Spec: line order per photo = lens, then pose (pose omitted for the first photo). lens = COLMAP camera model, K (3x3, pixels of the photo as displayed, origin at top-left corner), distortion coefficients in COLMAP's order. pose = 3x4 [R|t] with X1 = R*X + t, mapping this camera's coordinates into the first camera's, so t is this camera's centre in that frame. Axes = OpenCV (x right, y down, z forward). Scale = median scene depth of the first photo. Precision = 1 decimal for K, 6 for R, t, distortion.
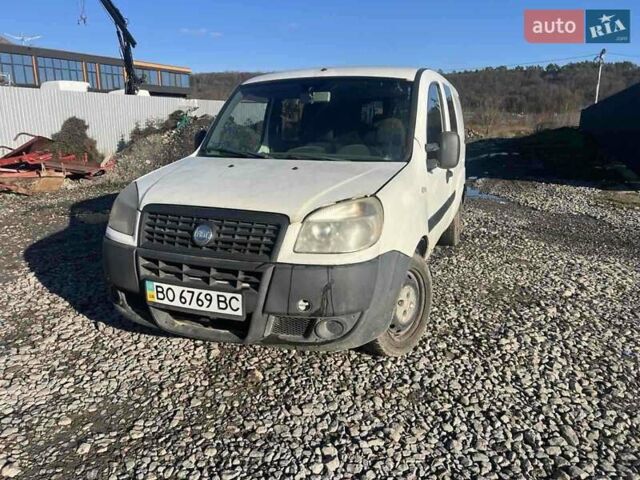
lens RADIAL K [[459.3, 0, 320.0], [0, 459.3, 240.0], [0, 0, 1]] dist [-0.012013, -0.003765]
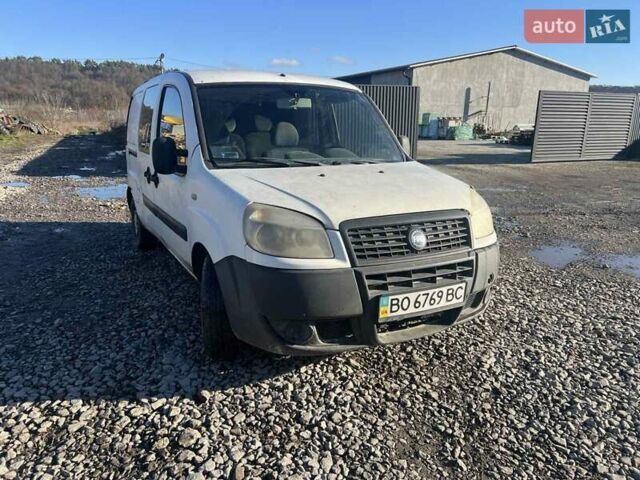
lens RADIAL K [[459.3, 0, 320.0], [0, 459.3, 240.0], [0, 0, 1]] dist [-0.012013, -0.003765]
pose [[0.669753, -0.164432, 0.724150, -1.158790], [0.160268, 0.984201, 0.075252, -0.124123], [-0.725083, 0.065658, 0.685524, 0.437060]]
